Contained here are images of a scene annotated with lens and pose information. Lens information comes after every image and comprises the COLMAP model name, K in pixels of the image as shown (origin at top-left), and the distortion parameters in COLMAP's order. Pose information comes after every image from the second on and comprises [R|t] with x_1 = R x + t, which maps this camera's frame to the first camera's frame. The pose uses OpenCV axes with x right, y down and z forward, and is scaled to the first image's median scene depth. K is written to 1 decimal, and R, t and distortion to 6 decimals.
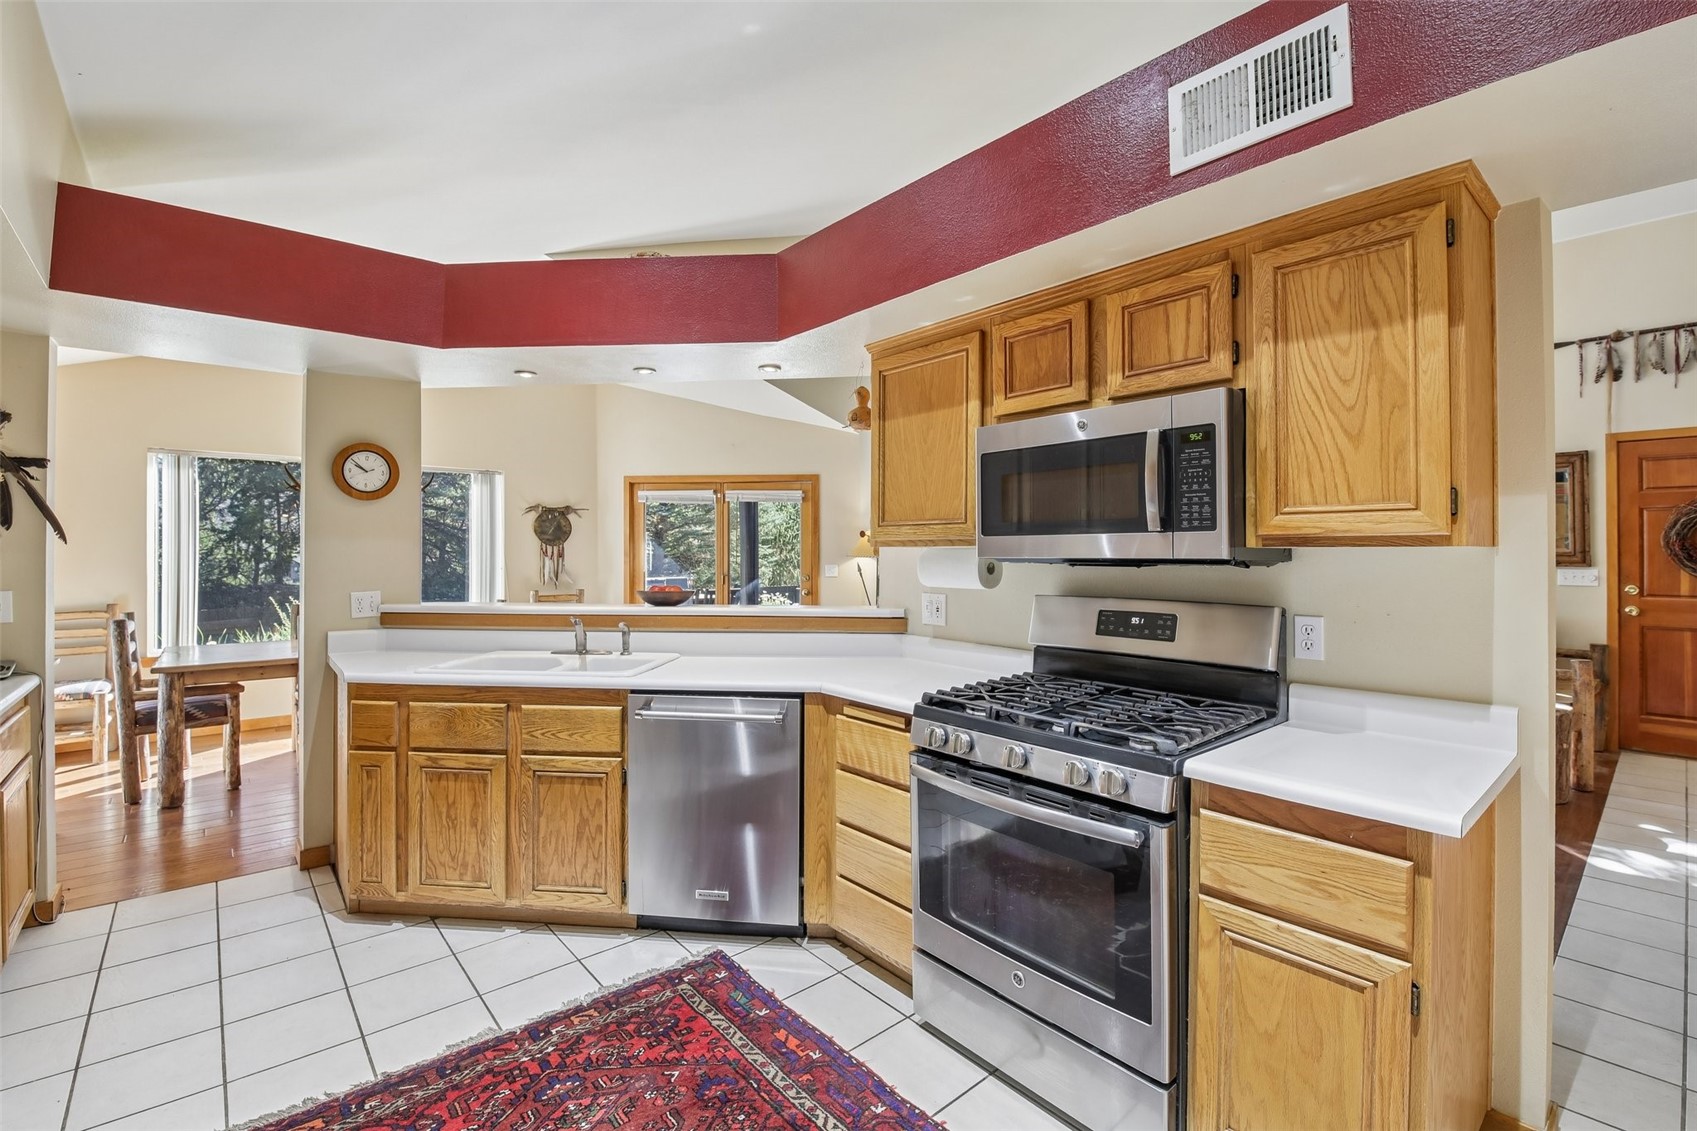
lens RADIAL K [[740.5, 0, 839.7], [0, 740.5, 548.6], [0, 0, 1]] dist [-0.010284, -0.005685]
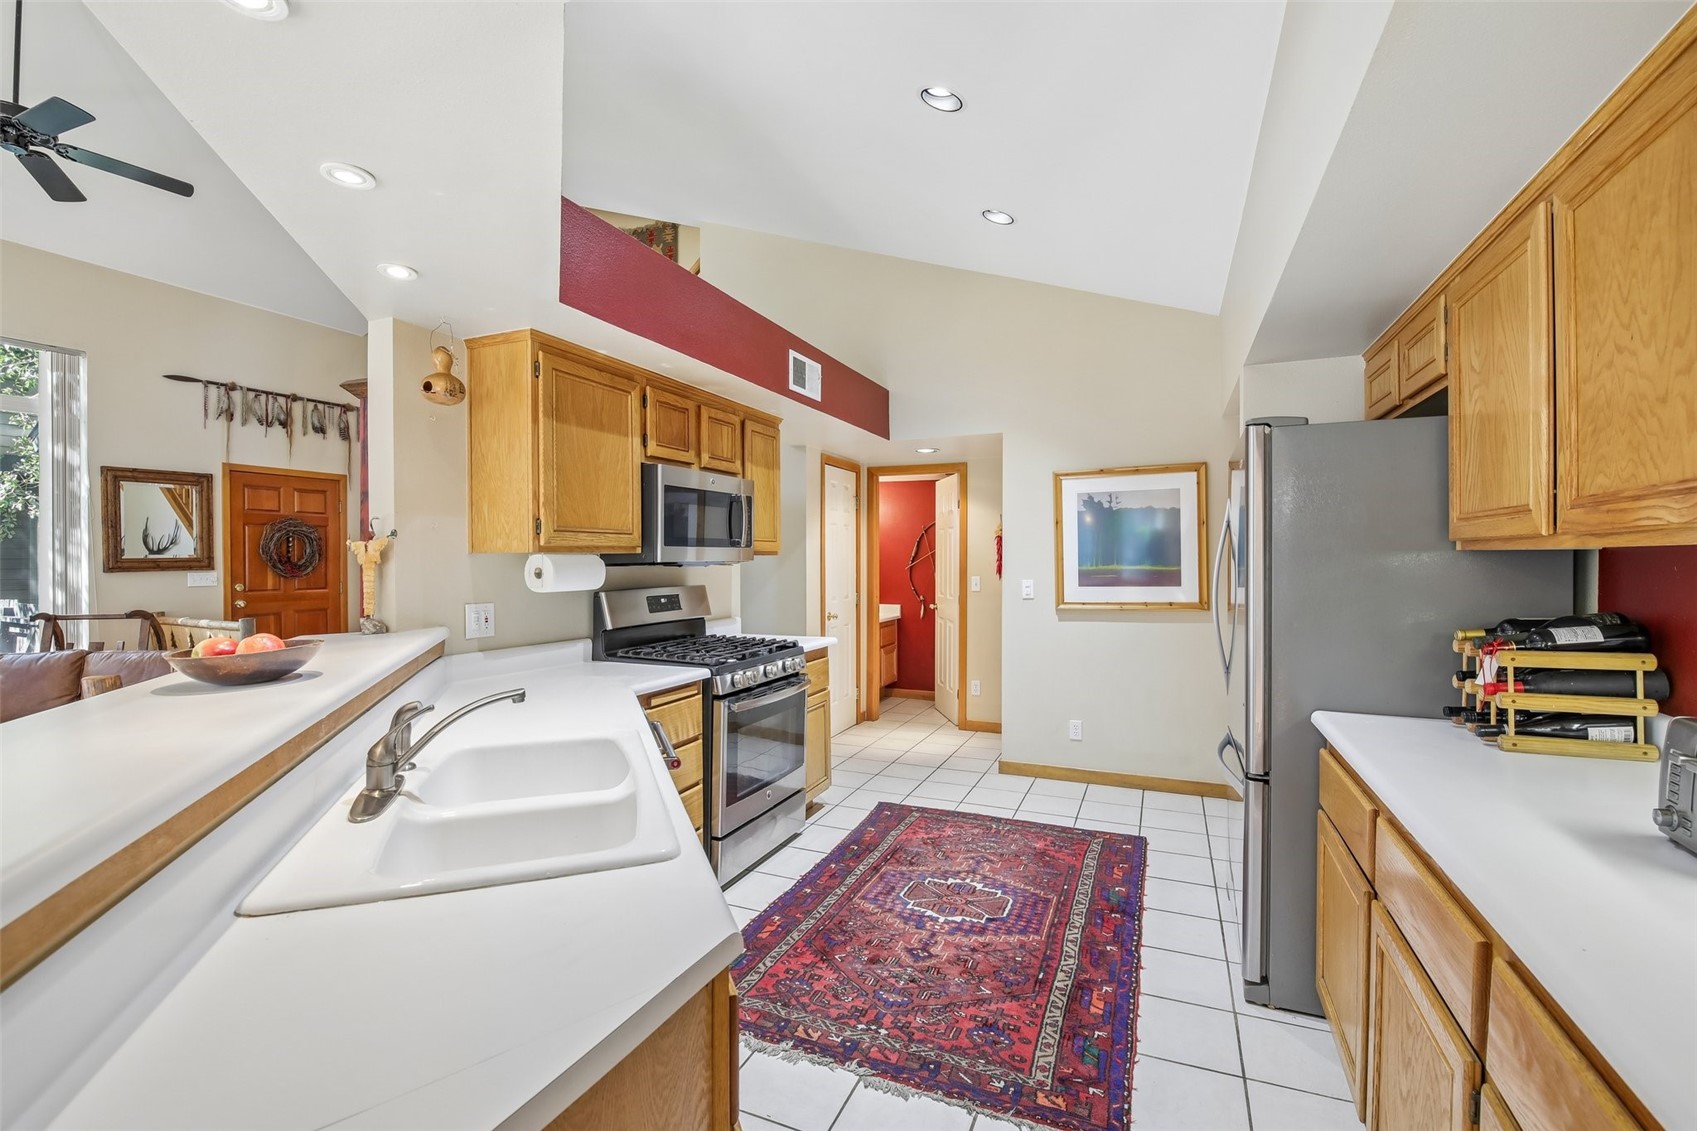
lens RADIAL K [[740.5, 0, 844.4], [0, 740.5, 564.1], [0, 0, 1]] dist [-0.010284, -0.005685]
pose [[-0.436481, -0.008024, 0.899678, -0.997711], [-0.003147, 0.999968, 0.007392, 0.004681], [-0.899708, 0.000395, -0.436492, 1.110058]]
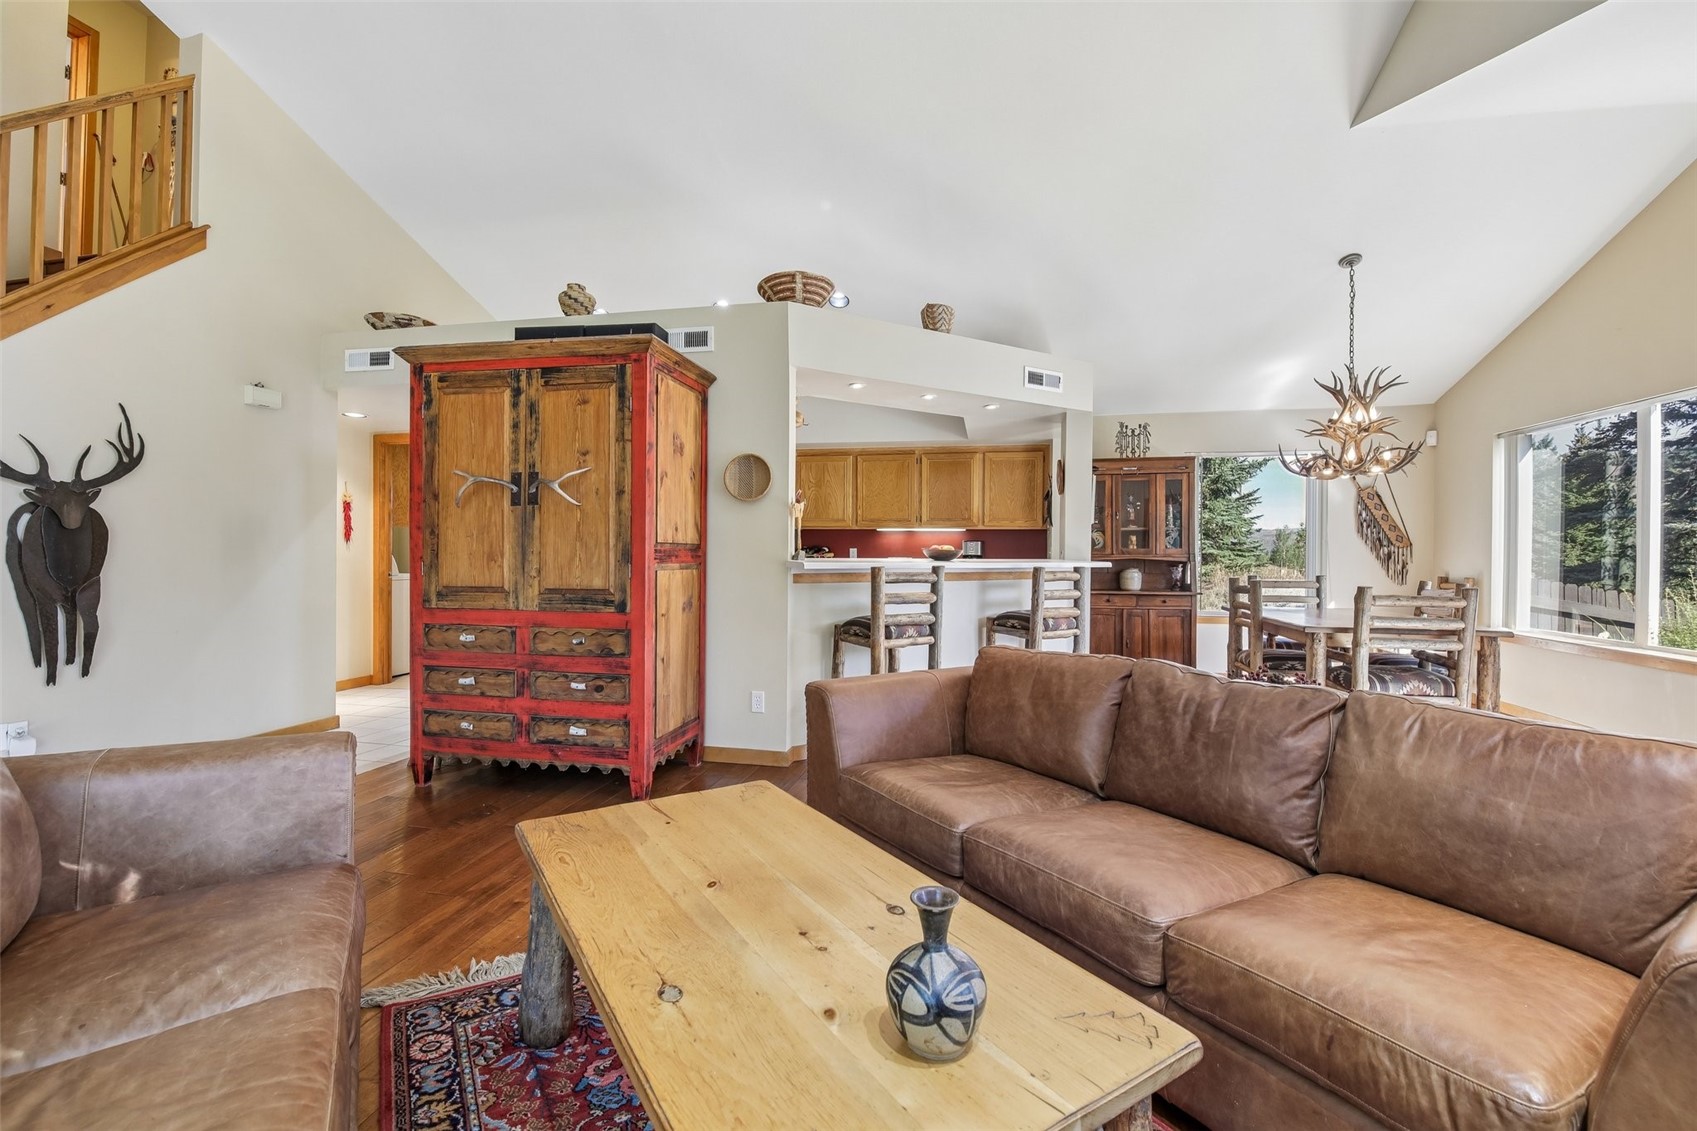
lens RADIAL K [[740.5, 0, 835.4], [0, 740.5, 552.3], [0, 0, 1]] dist [-0.010284, -0.005685]
pose [[-0.803503, -0.010415, -0.595210, 0.945427], [-0.009382, 0.999944, -0.004831, 0.092341], [0.595227, 0.001703, -0.803556, 2.524869]]
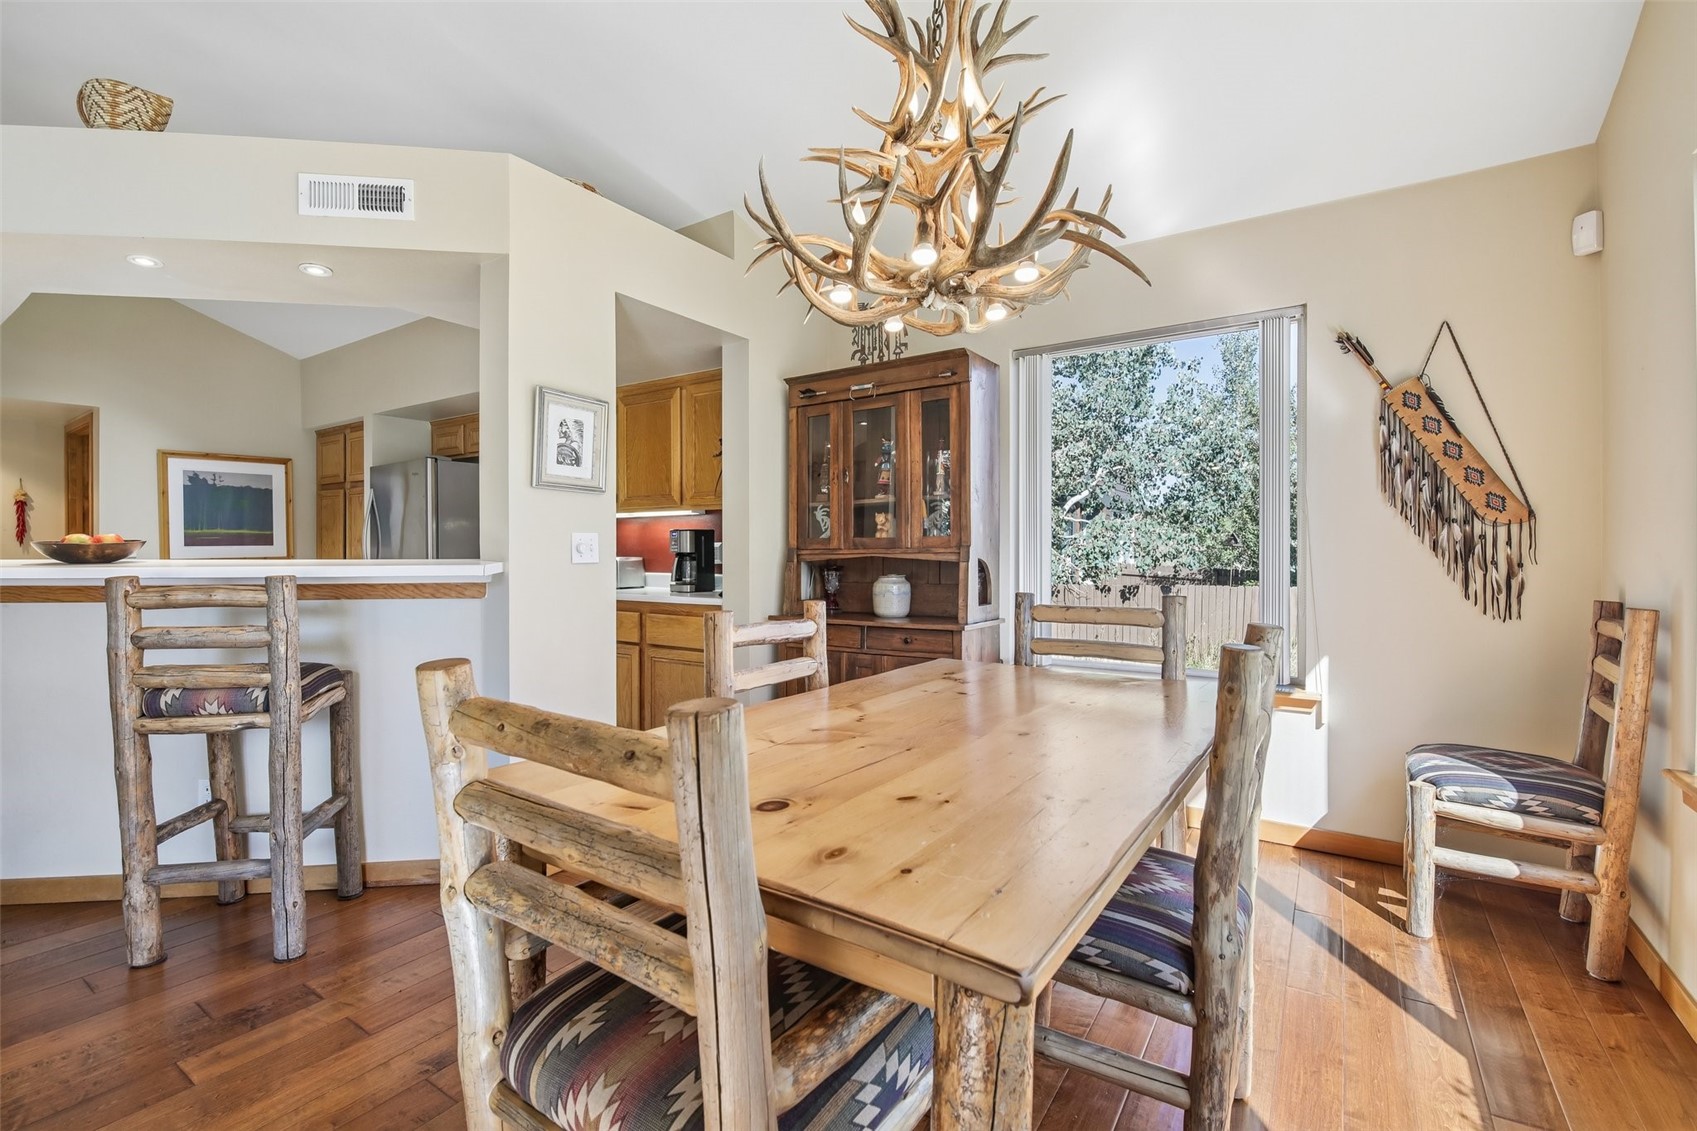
lens RADIAL K [[740.5, 0, 846.4], [0, 740.5, 560.4], [0, 0, 1]] dist [-0.010284, -0.005685]
pose [[-0.963773, -0.000753, -0.266725, -0.939050], [-0.002430, 0.999979, 0.005958, 0.090537], [0.266715, 0.006390, -0.963754, 2.374776]]
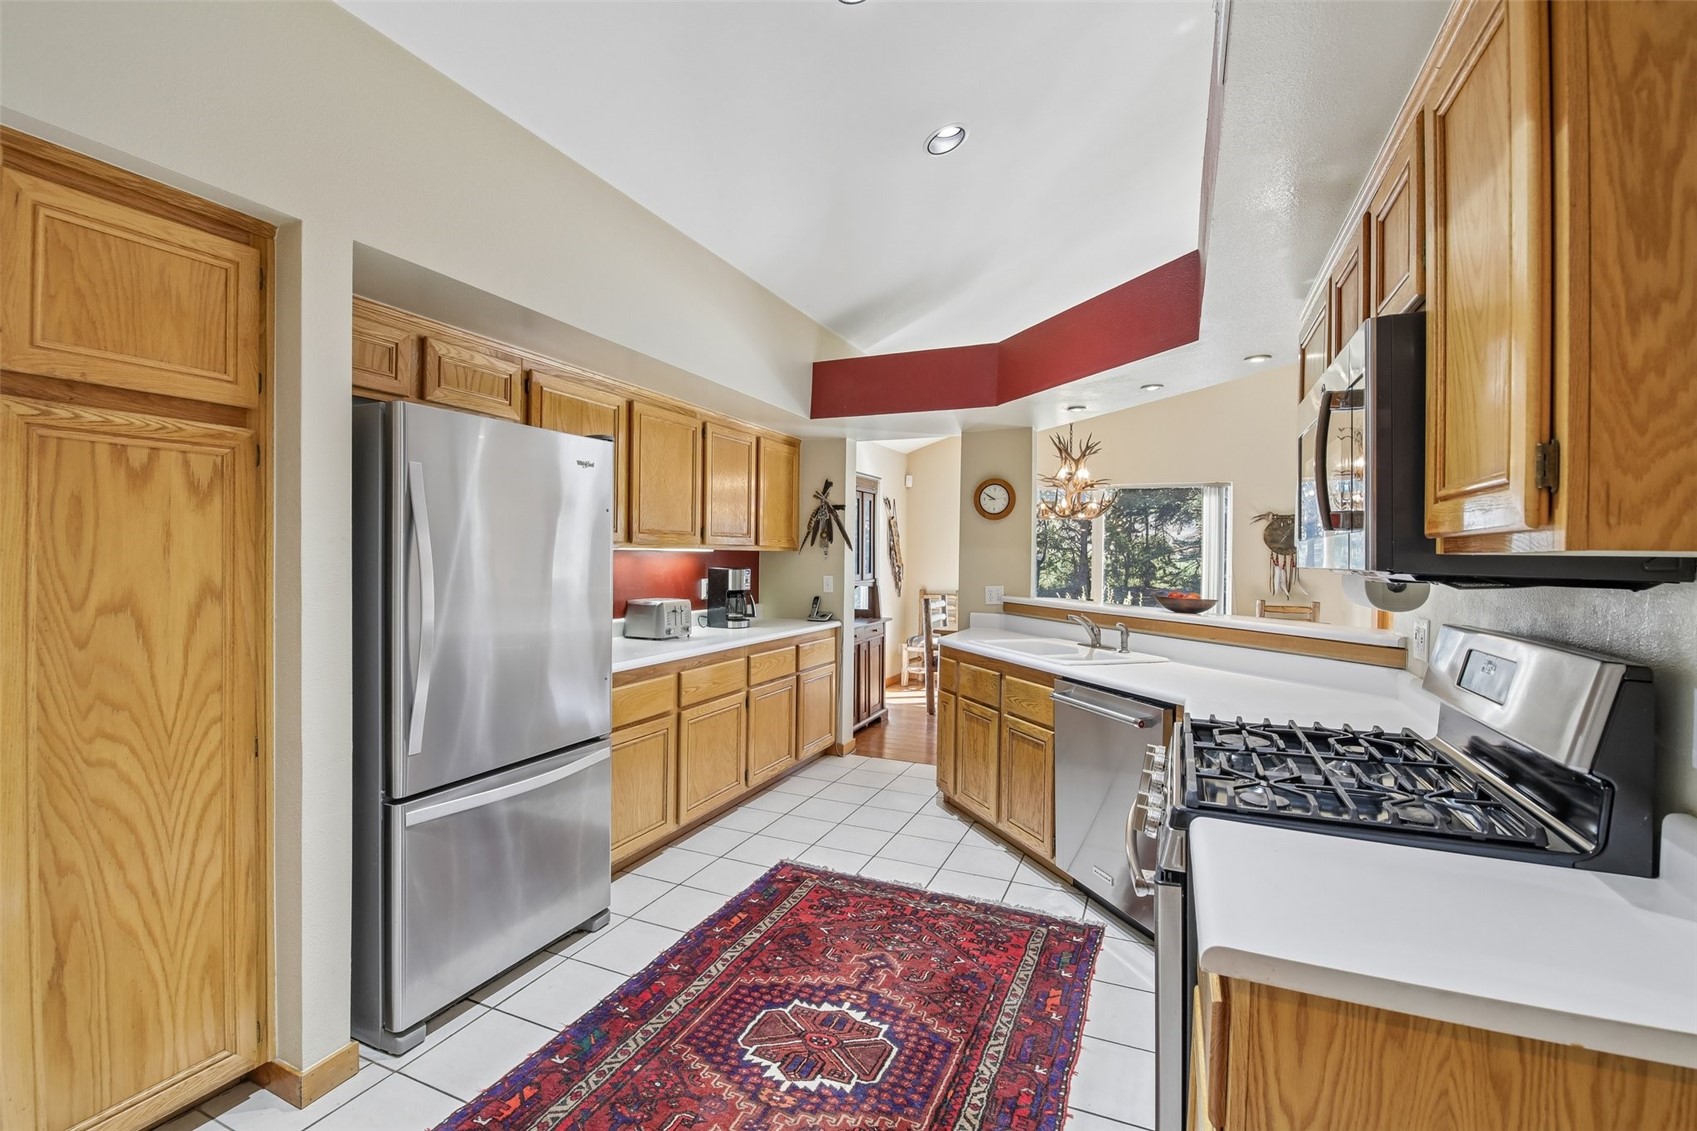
lens RADIAL K [[740.5, 0, 843.2], [0, 740.5, 554.6], [0, 0, 1]] dist [-0.010284, -0.005685]
pose [[0.432728, 0.003238, -0.901519, 0.605651], [-0.008032, 0.999968, -0.000264, 0.002123], [0.901489, 0.007356, 0.432740, 0.175594]]
